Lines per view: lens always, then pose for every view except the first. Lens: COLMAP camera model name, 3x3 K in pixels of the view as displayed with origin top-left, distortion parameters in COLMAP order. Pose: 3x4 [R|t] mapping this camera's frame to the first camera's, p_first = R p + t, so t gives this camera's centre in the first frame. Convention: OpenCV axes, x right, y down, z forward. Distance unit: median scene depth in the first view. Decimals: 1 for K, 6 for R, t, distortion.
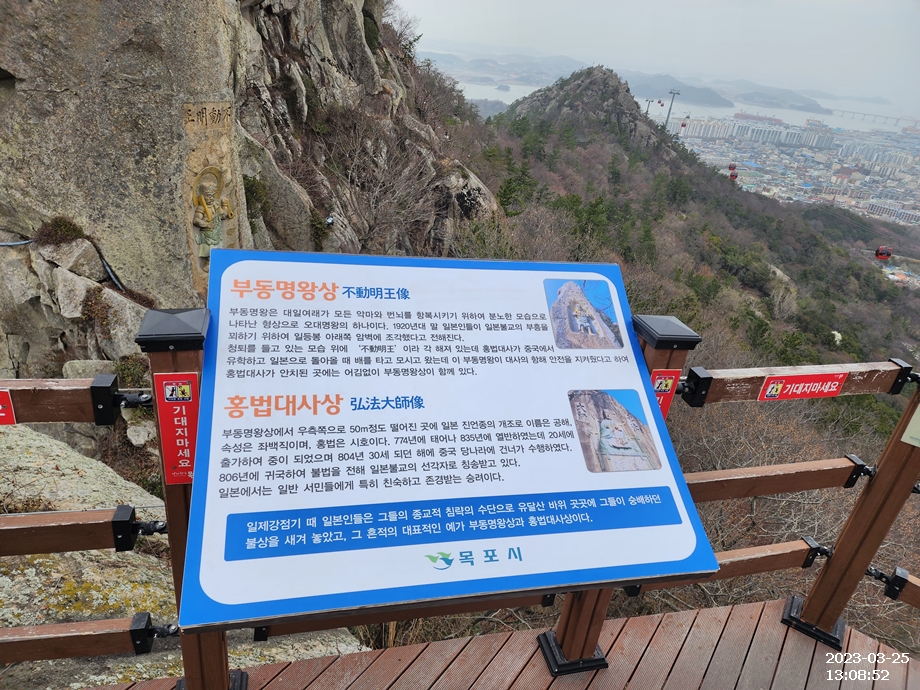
lens RADIAL K [[617.0, 0, 453.5], [0, 617.0, 351.7], [0, 0, 1]] dist [0.075800, -0.065897]
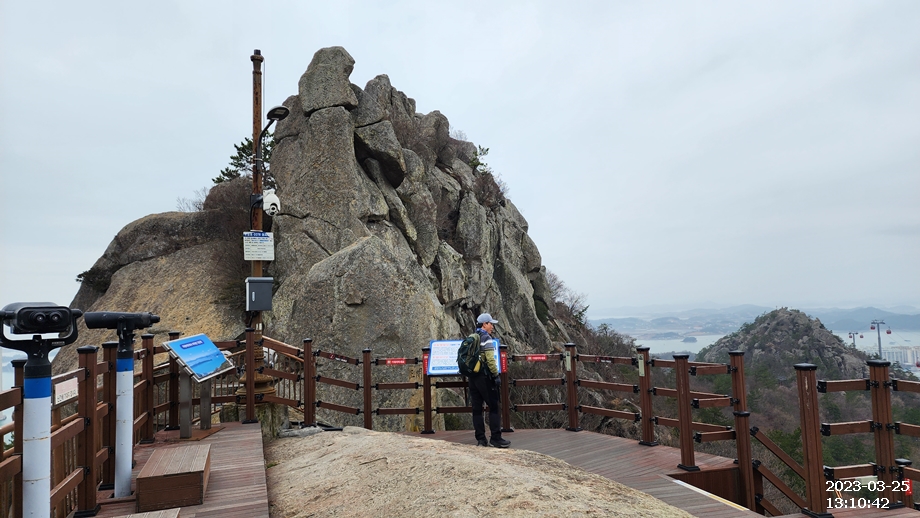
lens RADIAL K [[611.9, 0, 456.6], [0, 611.9, 267.1], [0, 0, 1]] dist [0.094901, -0.001045]
pose [[0.951897, -0.162680, -0.259666, 0.052397], [0.004549, 0.854837, -0.518876, 0.079383], [0.306383, 0.492735, 0.814458, -0.142720]]
